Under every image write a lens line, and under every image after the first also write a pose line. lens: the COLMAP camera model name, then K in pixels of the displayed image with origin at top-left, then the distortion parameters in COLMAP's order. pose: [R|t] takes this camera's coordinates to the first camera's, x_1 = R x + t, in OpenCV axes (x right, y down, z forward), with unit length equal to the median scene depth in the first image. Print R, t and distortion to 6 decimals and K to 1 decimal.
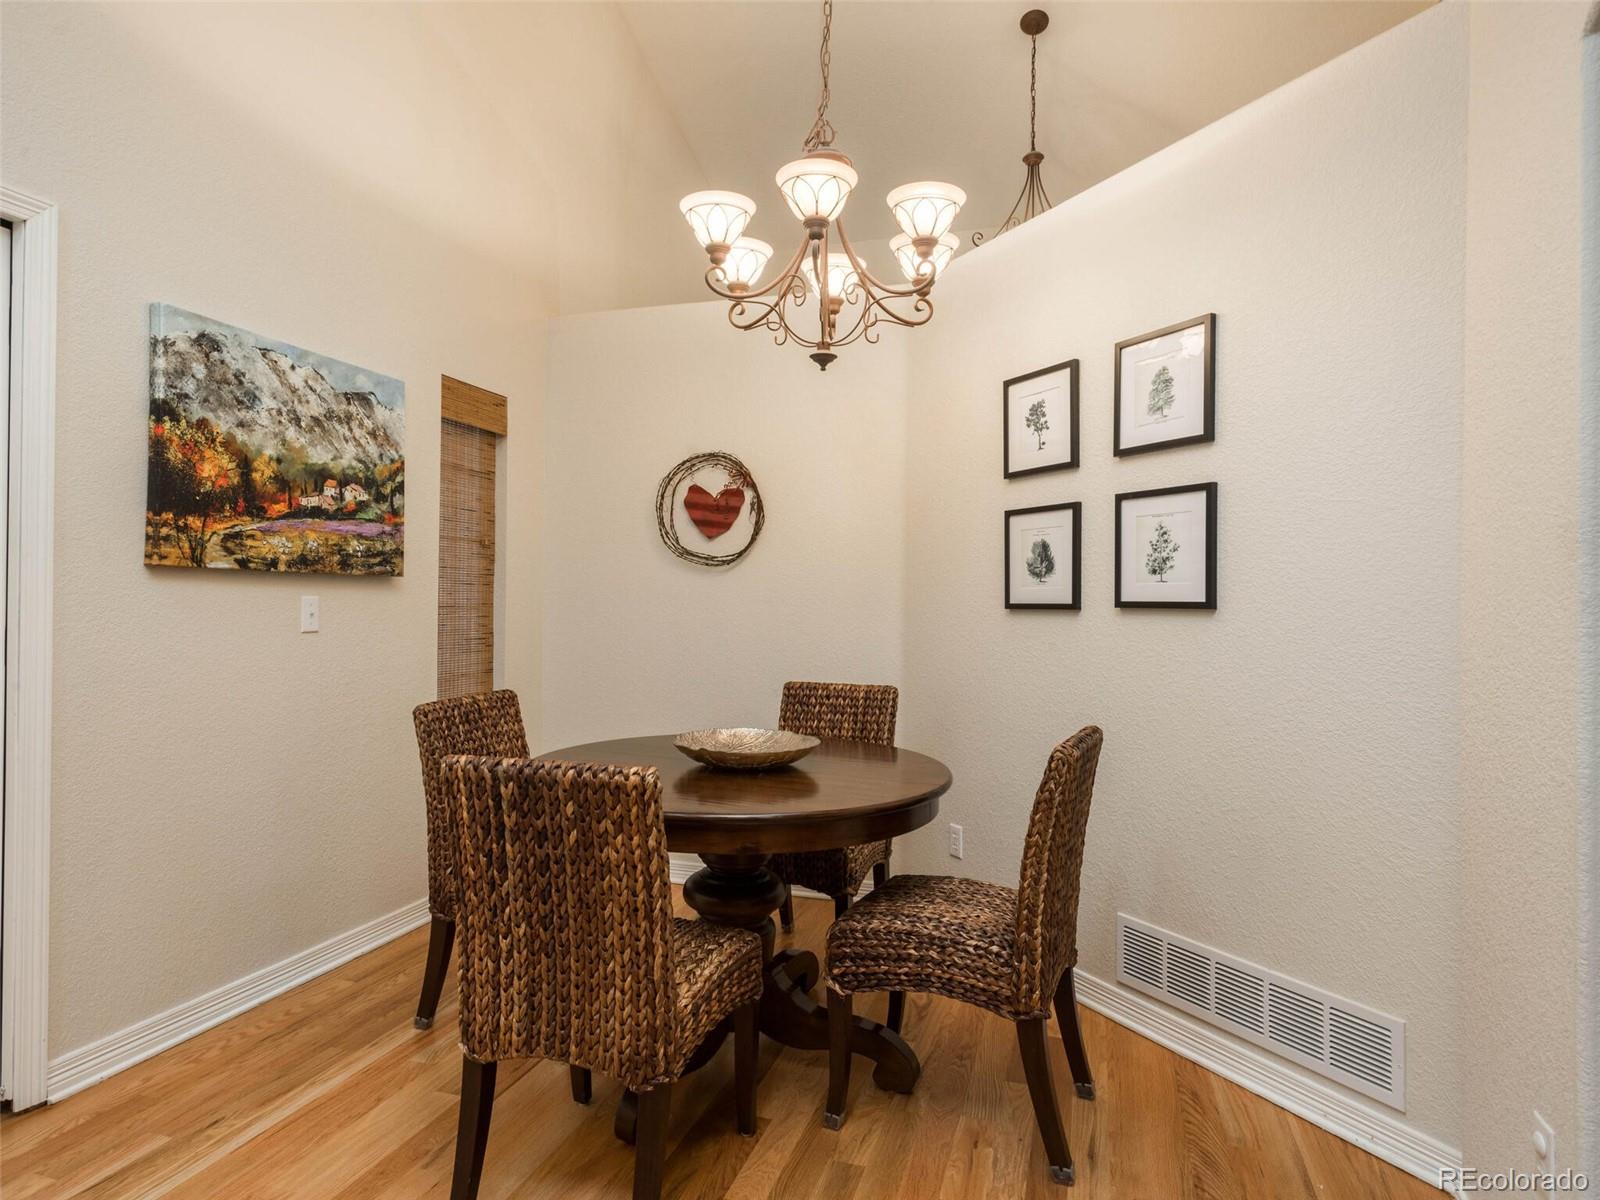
lens RADIAL K [[955.4, 0, 788.4], [0, 955.4, 603.5], [0, 0, 1]] dist [0.014619, -0.000055]
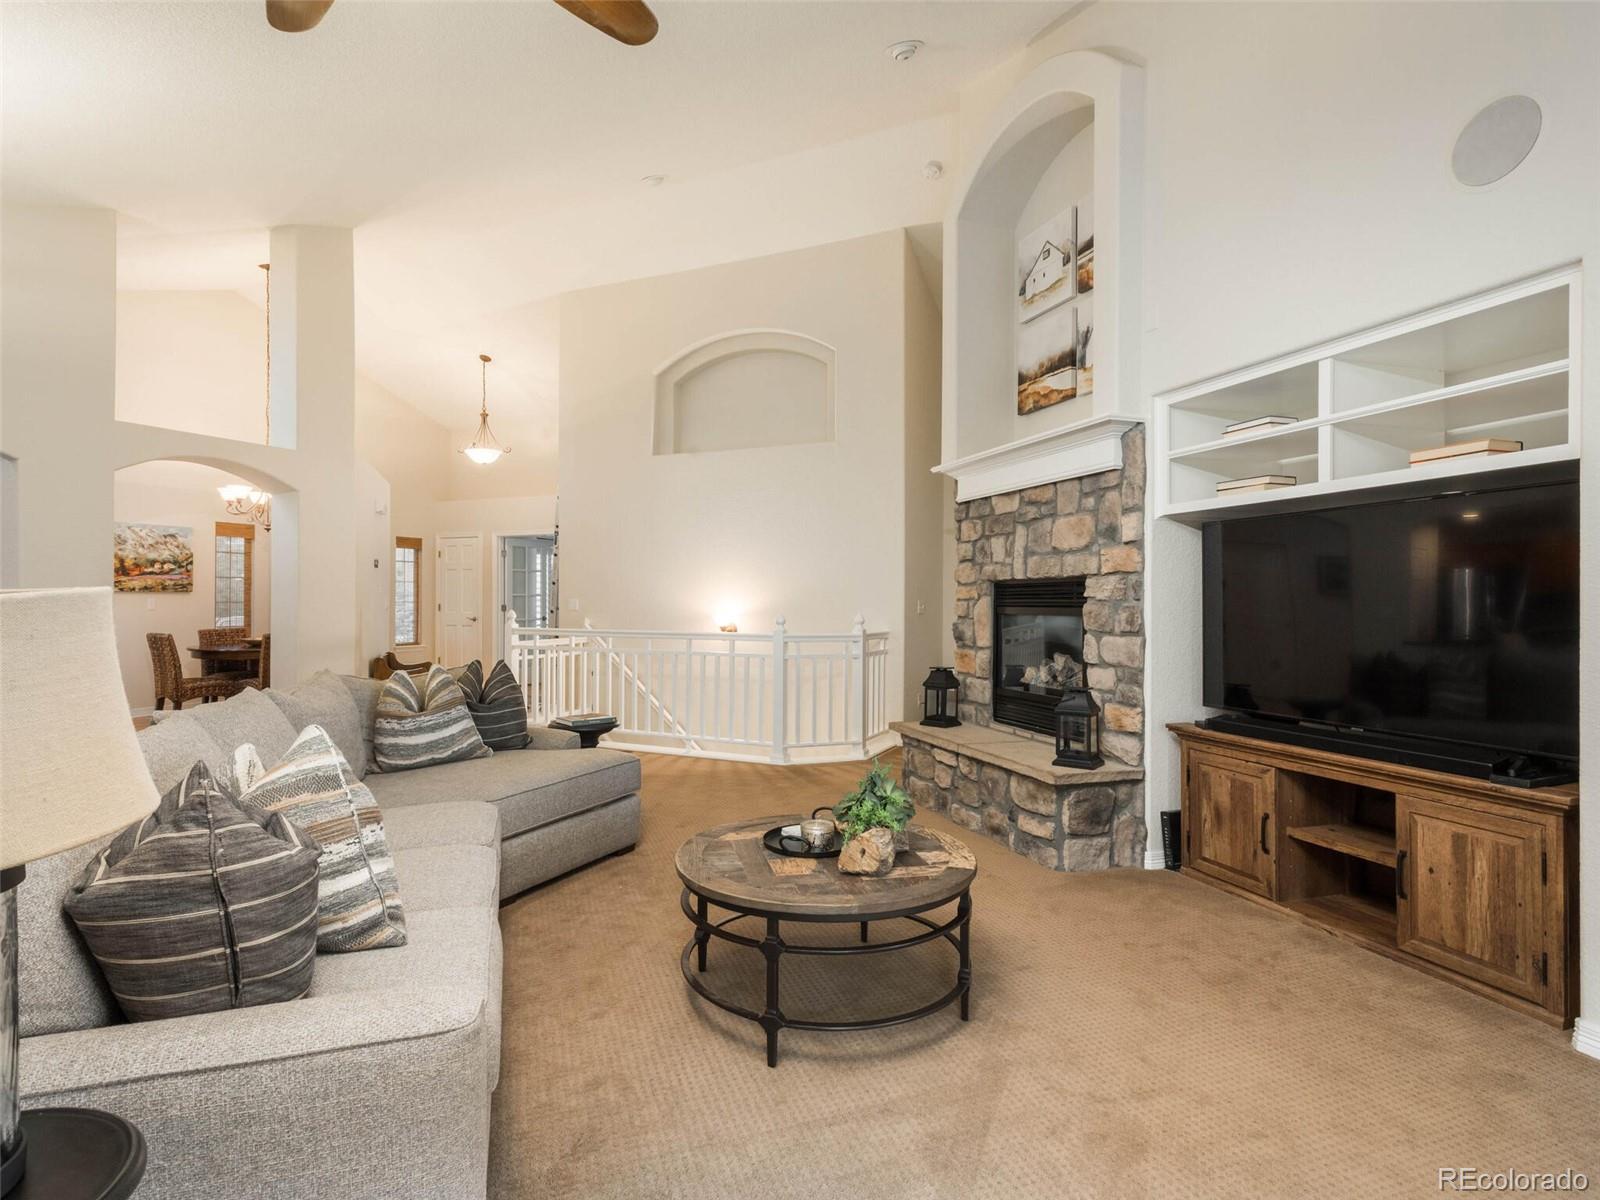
lens RADIAL K [[843.0, 0, 796.2], [0, 843.0, 597.6], [0, 0, 1]] dist [0.018457, -0.003829]
pose [[0.990523, -0.005067, -0.137251, 2.009999], [0.004712, 0.999985, -0.002912, 0.007538], [0.137264, 0.002238, 0.990532, -1.517695]]
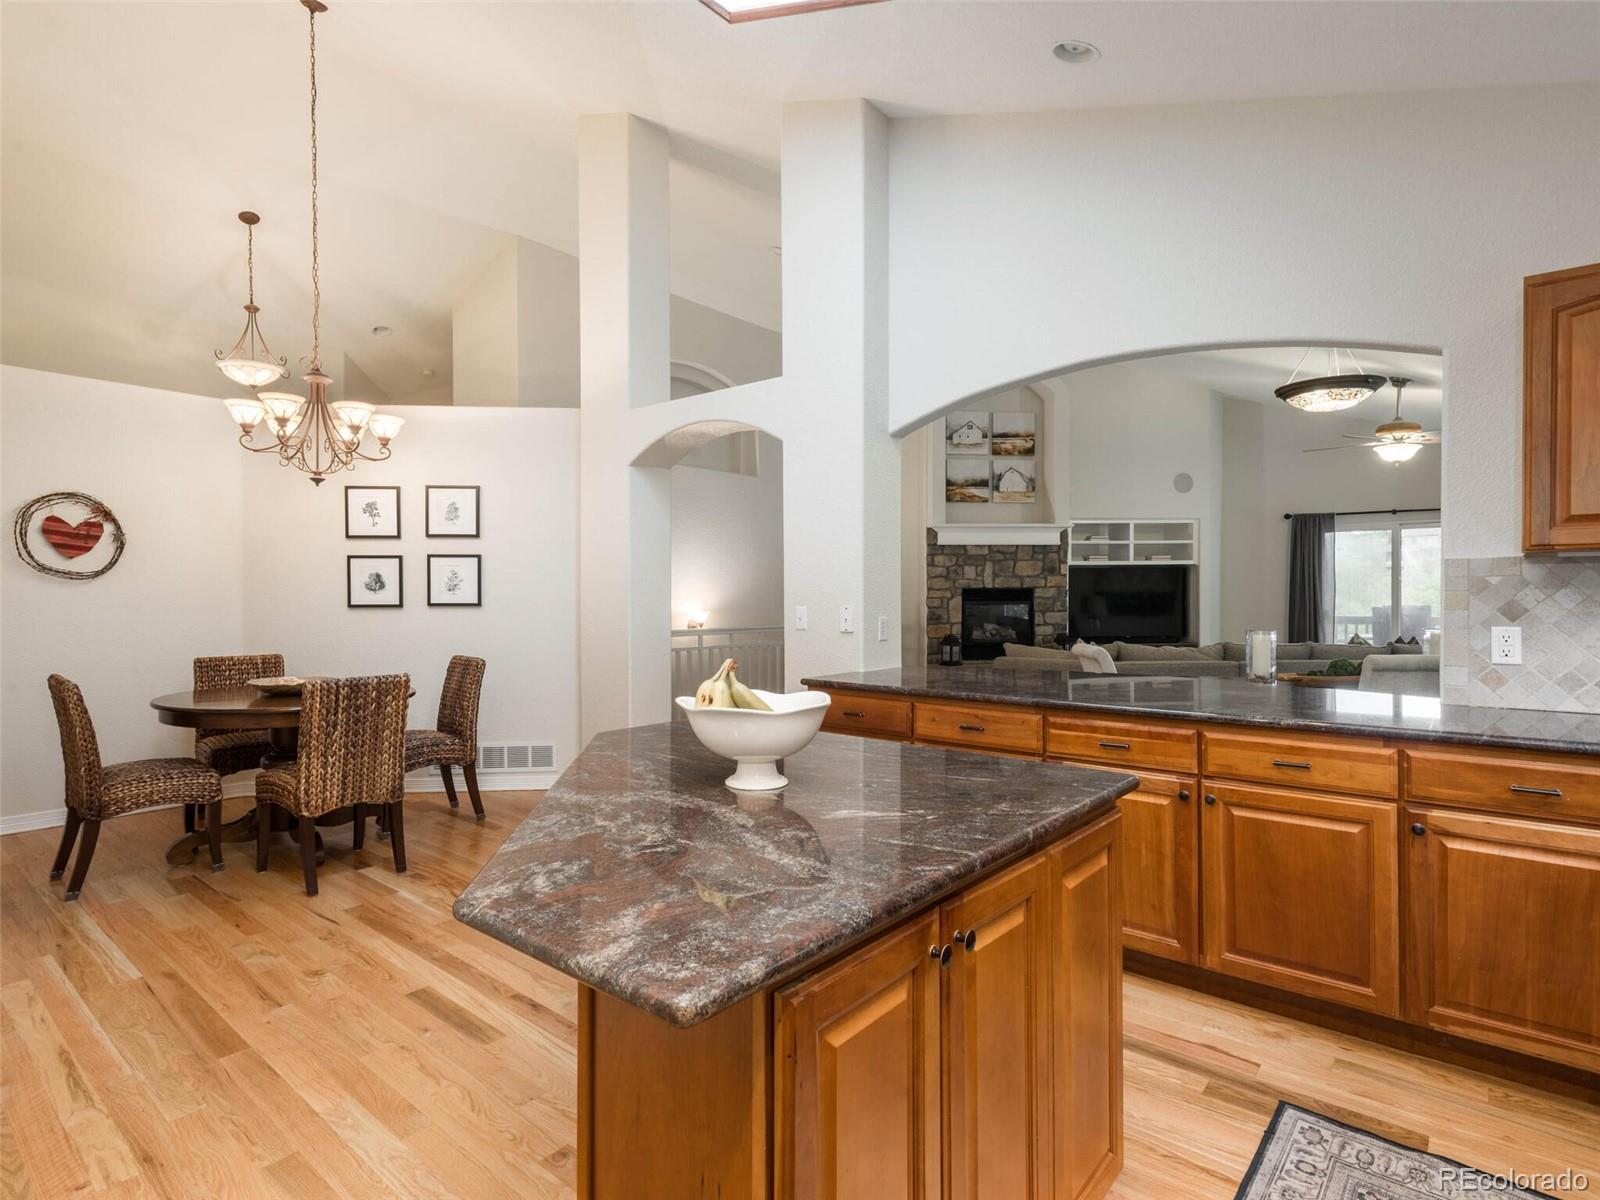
lens RADIAL K [[843.0, 0, 806.5], [0, 843.0, 597.8], [0, 0, 1]] dist [0.018457, -0.003829]
pose [[0.369822, -0.011969, 0.929026, -1.021308], [0.003992, 0.999928, 0.011293, -0.029757], [-0.929094, -0.000467, 0.369843, -0.467918]]
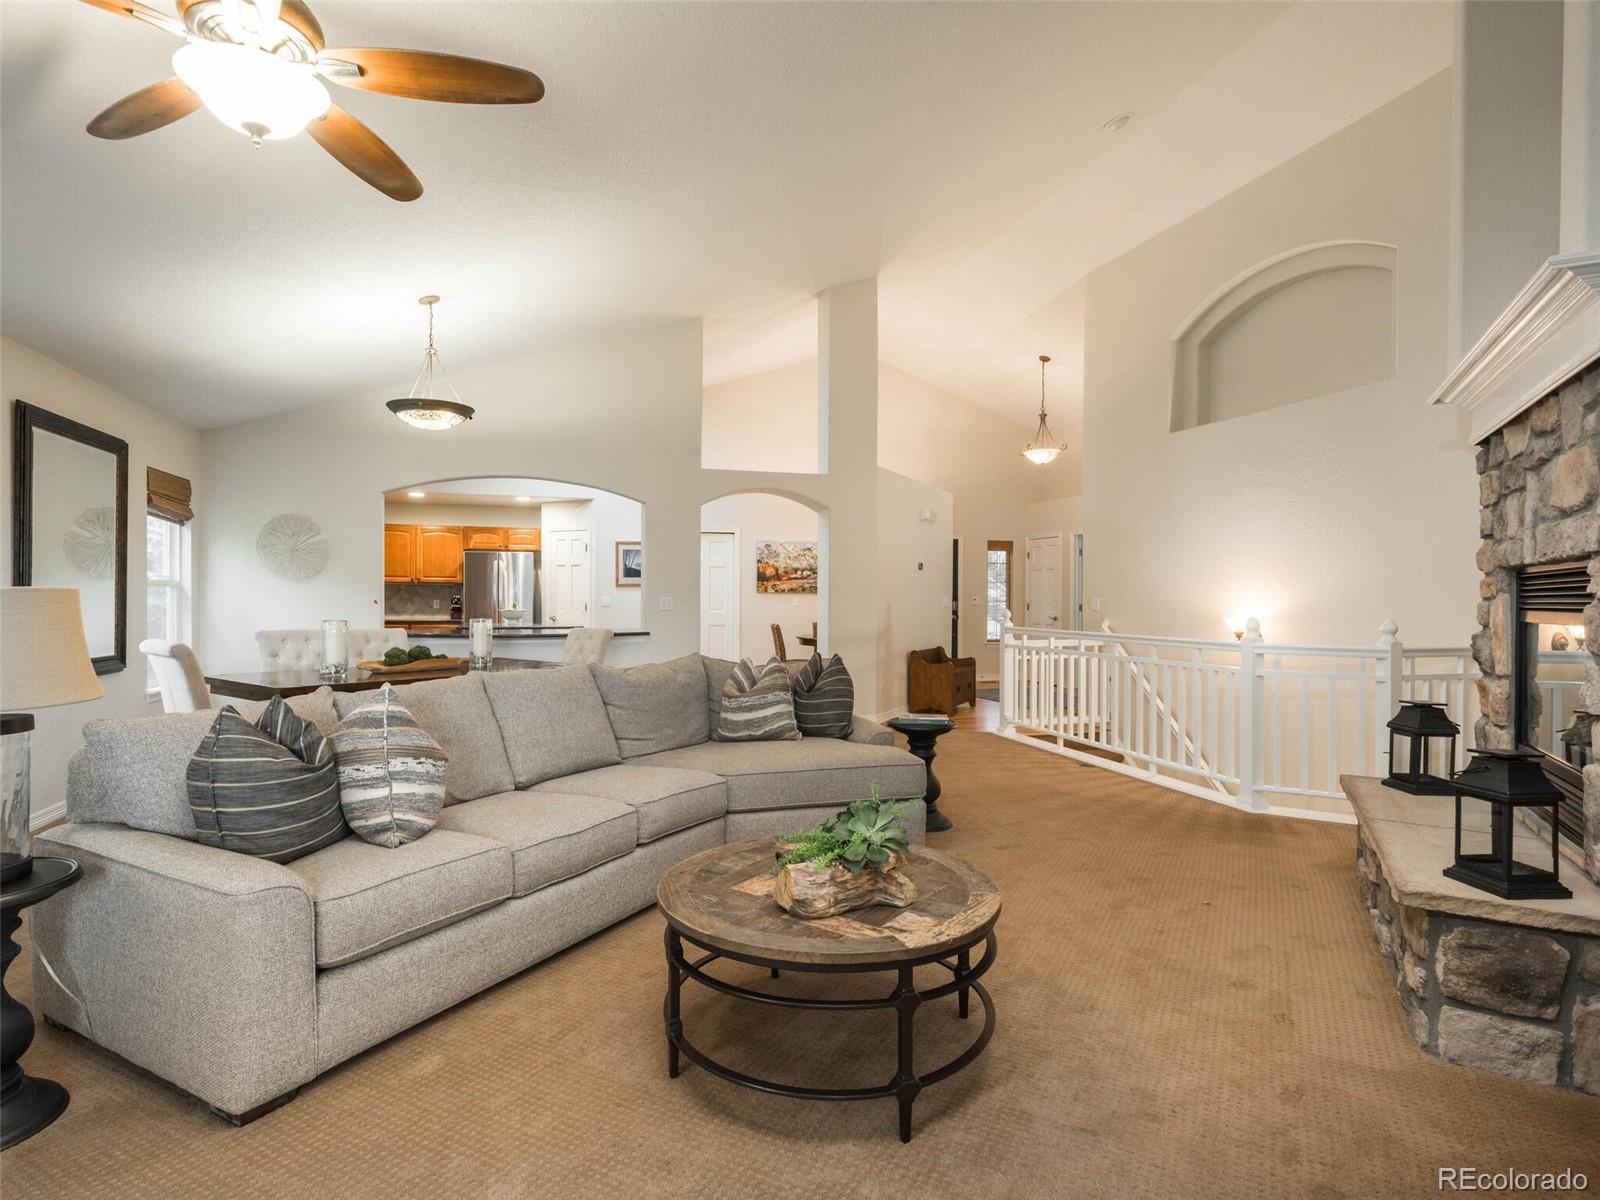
lens RADIAL K [[843.0, 0, 781.7], [0, 843.0, 600.8], [0, 0, 1]] dist [0.018457, -0.003829]
pose [[0.558398, -0.001747, -0.829571, 2.519980], [0.000397, 0.999998, -0.001839, 0.012531], [0.829573, 0.000698, 0.558398, -1.123536]]
